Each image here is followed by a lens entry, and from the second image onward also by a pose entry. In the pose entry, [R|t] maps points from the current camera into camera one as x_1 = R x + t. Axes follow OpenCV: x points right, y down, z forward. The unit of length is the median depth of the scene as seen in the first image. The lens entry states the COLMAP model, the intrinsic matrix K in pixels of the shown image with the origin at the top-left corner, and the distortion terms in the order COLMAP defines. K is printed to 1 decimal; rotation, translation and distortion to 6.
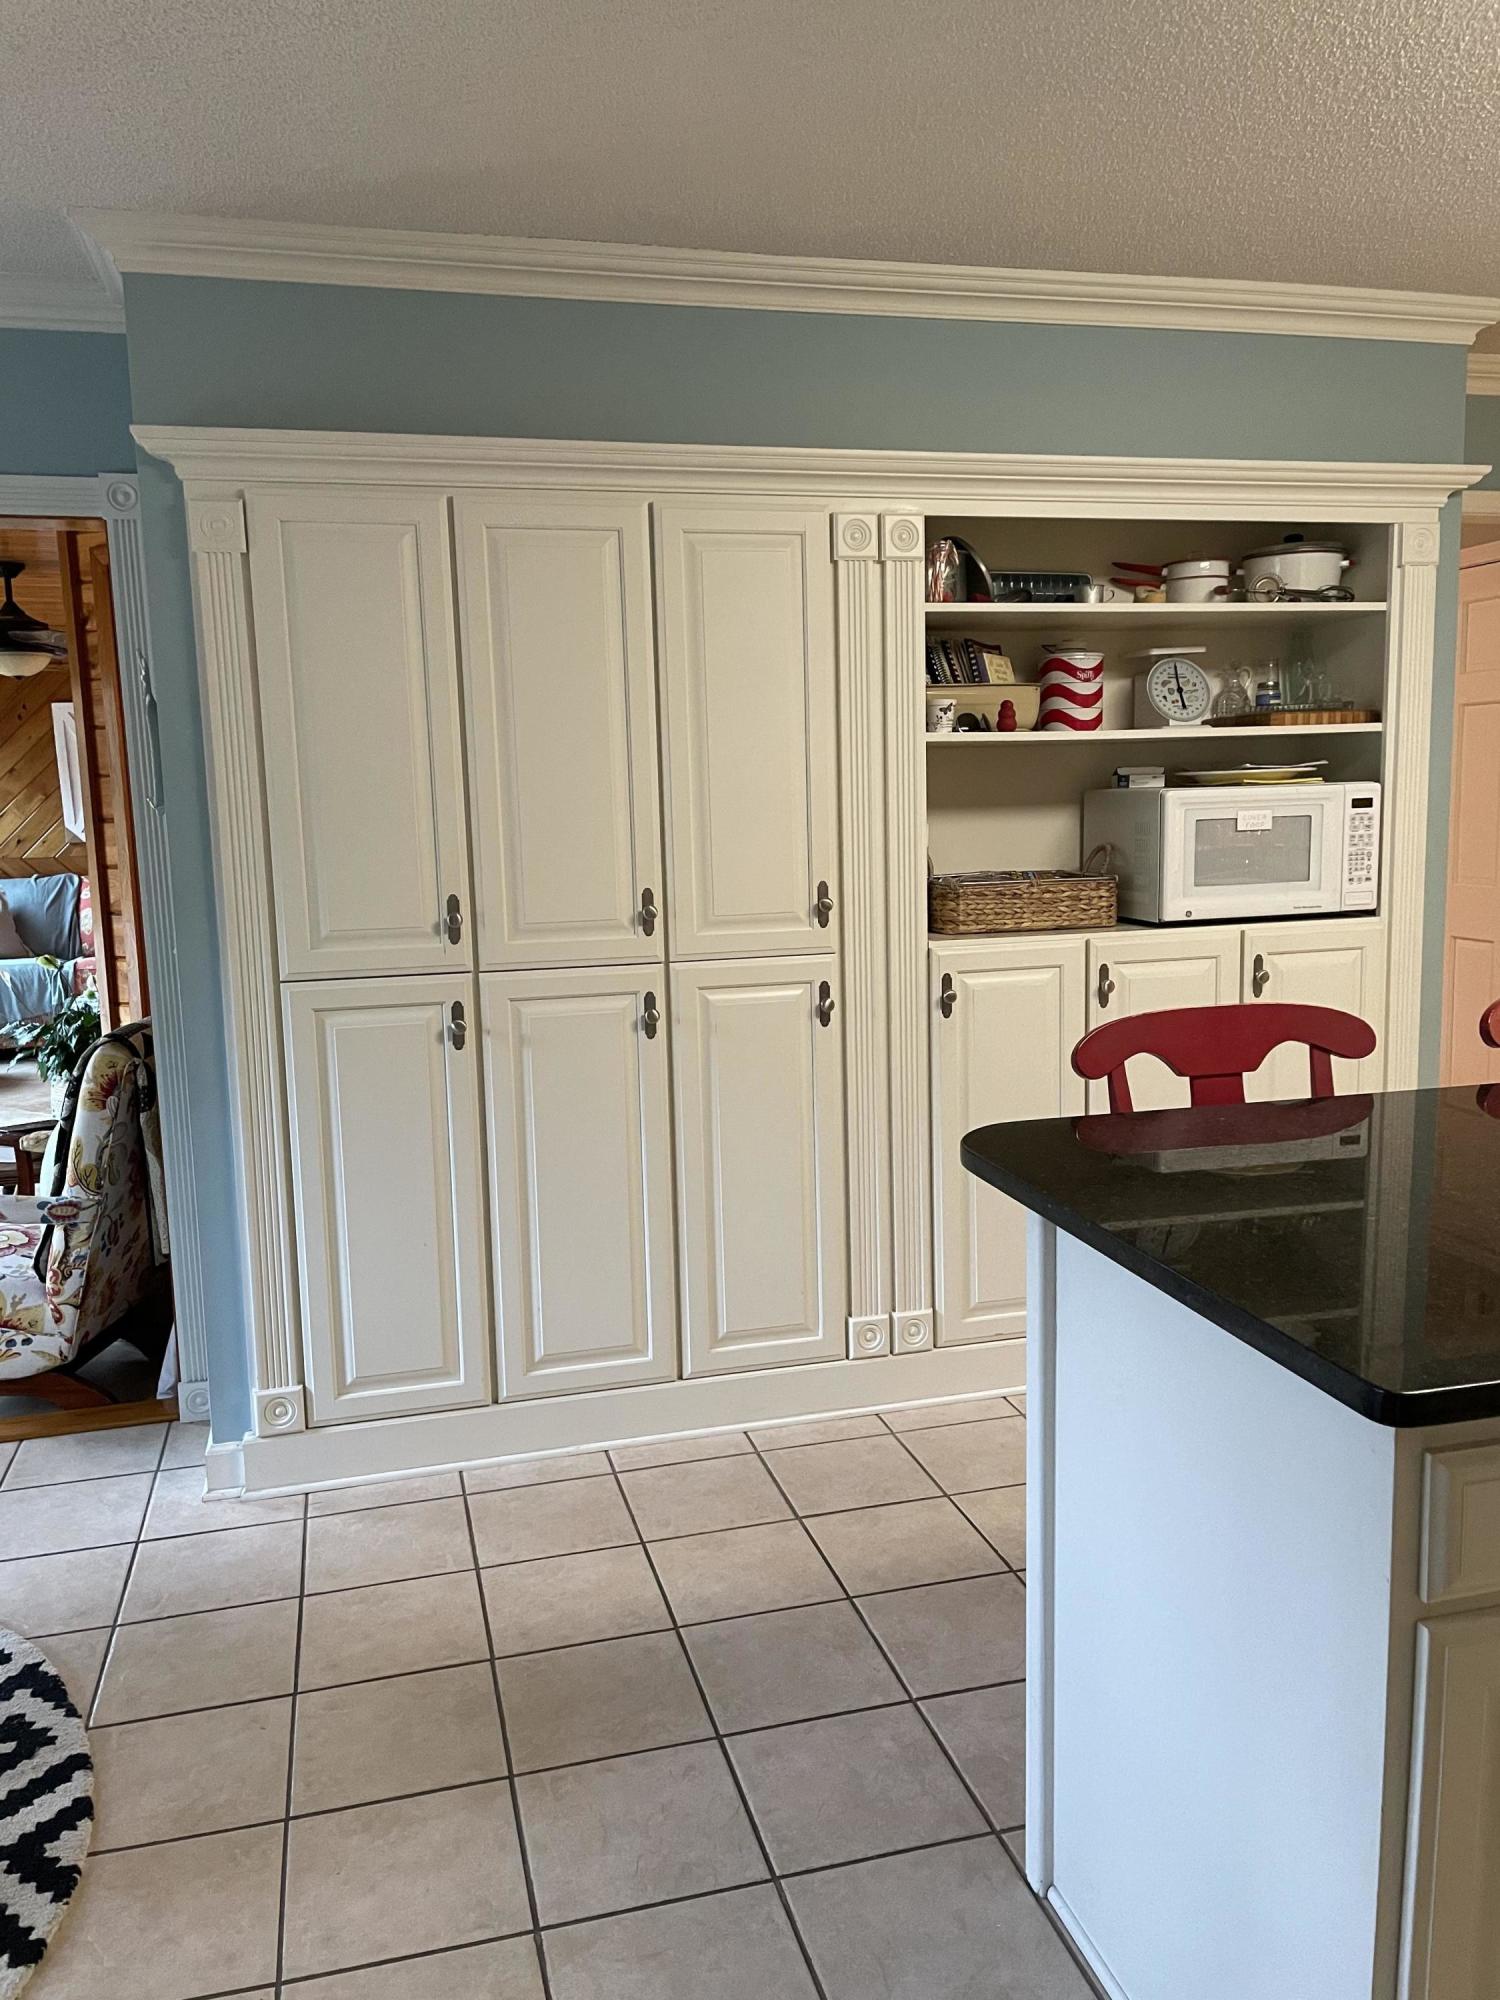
lens RADIAL K [[1514.3, 0, 750.2], [0, 1514.3, 989.8], [0, 0, 1]] dist [0.050214, -0.008399]
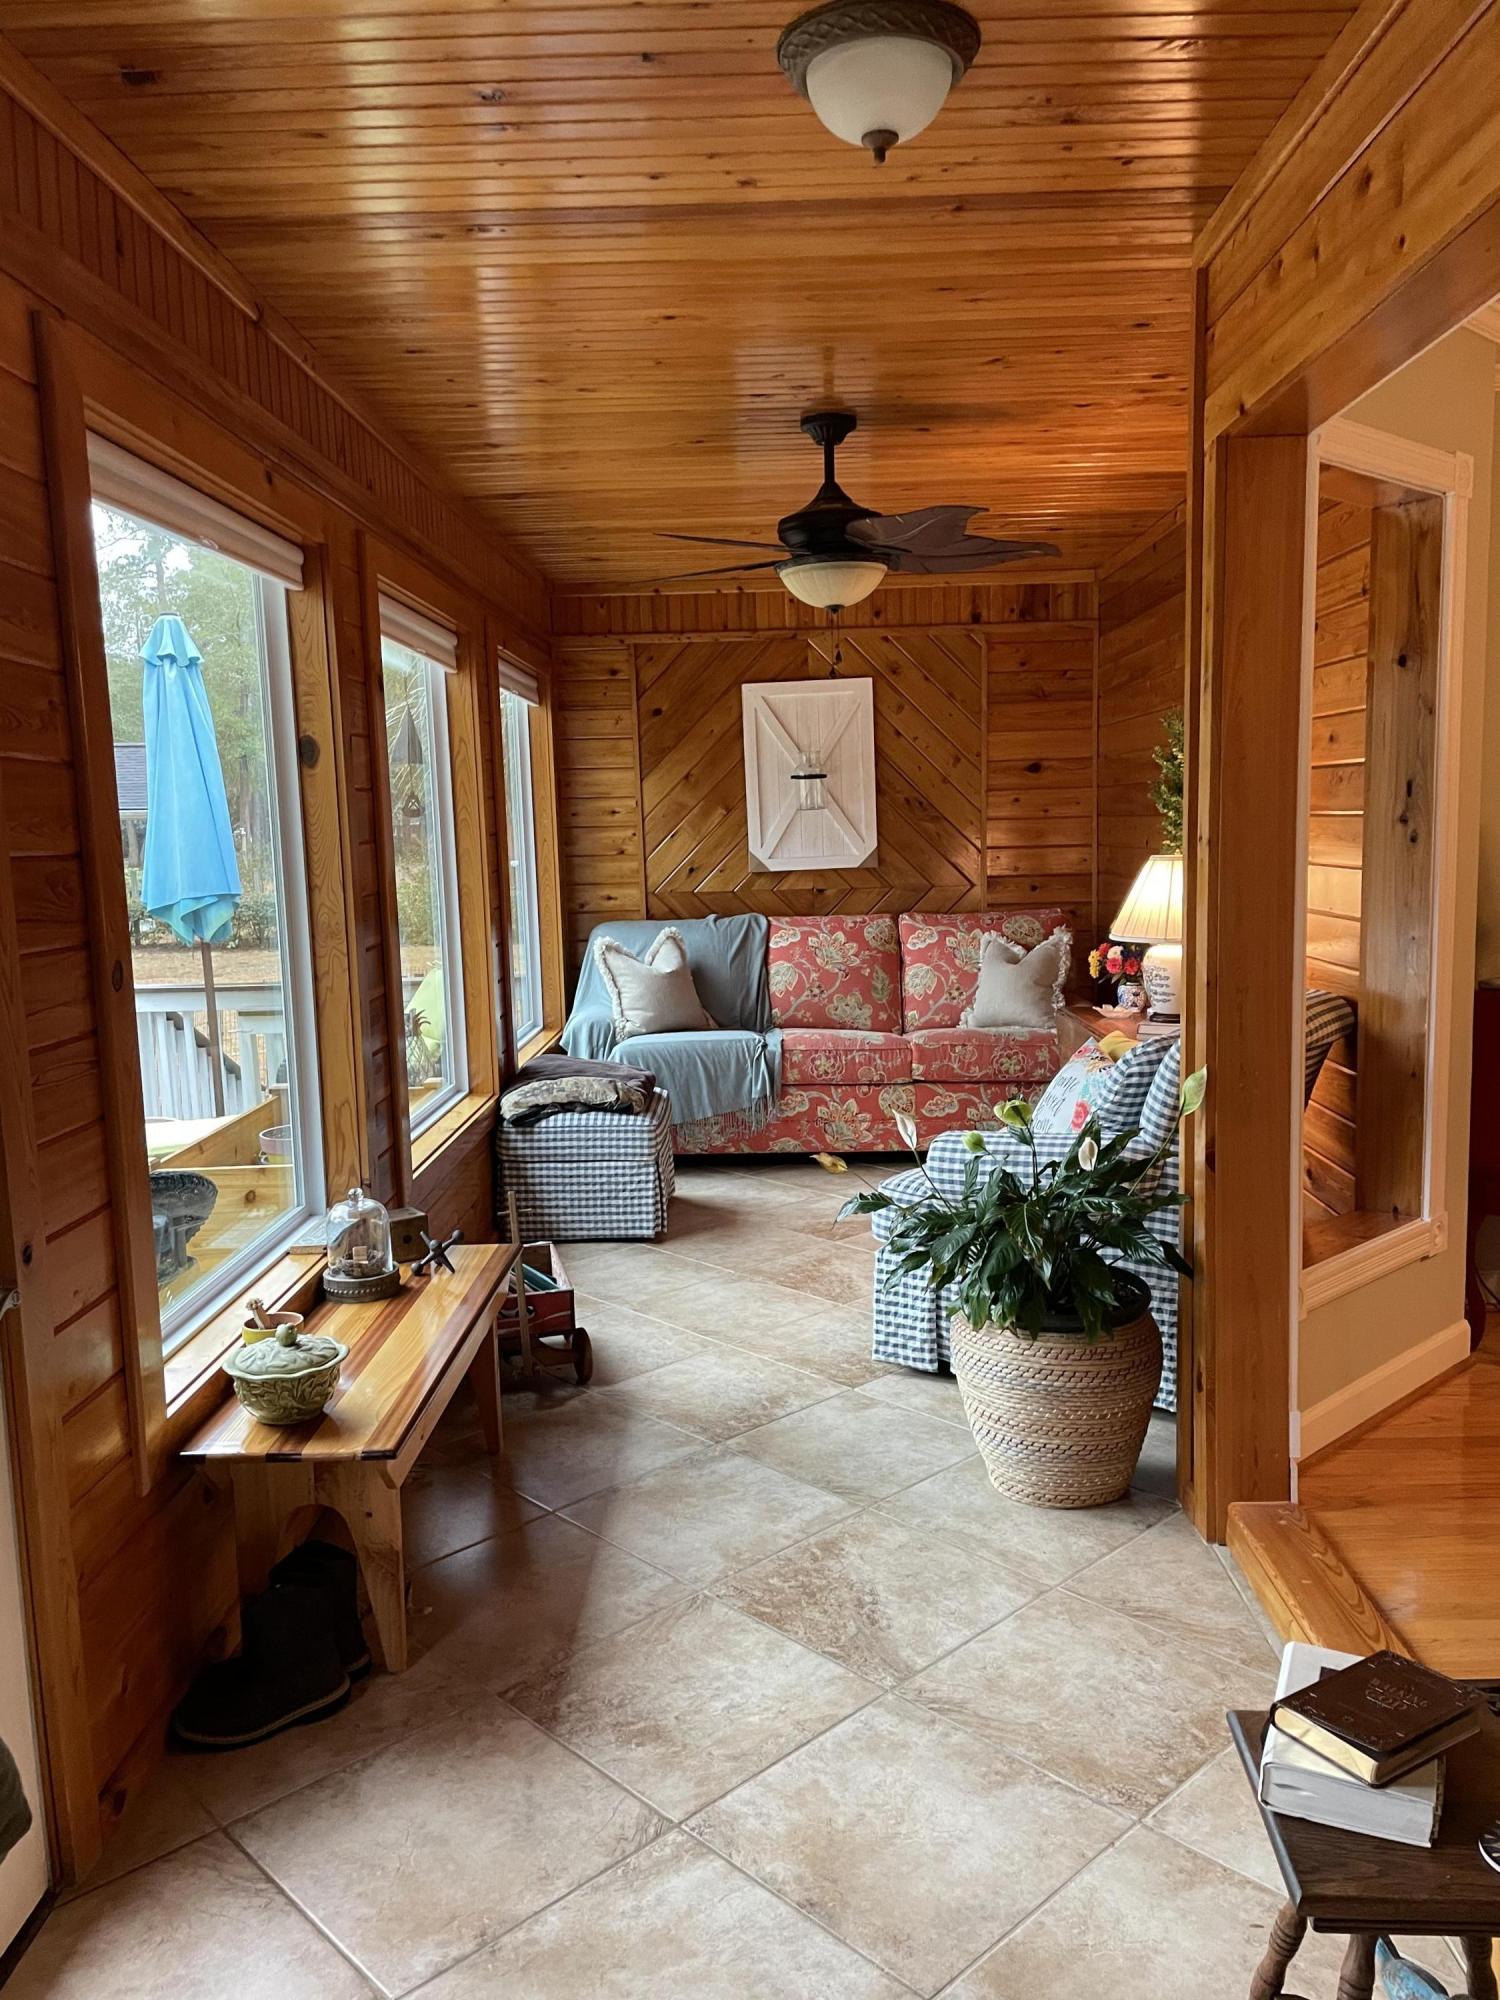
lens RADIAL K [[1514.3, 0, 752.4], [0, 1514.3, 1012.8], [0, 0, 1]] dist [0.050214, -0.008399]
pose [[0.962129, 0.026361, -0.271317, -0.246021], [-0.026778, 0.999639, 0.002166, -0.029438], [0.271276, 0.005182, 0.962488, 0.291625]]
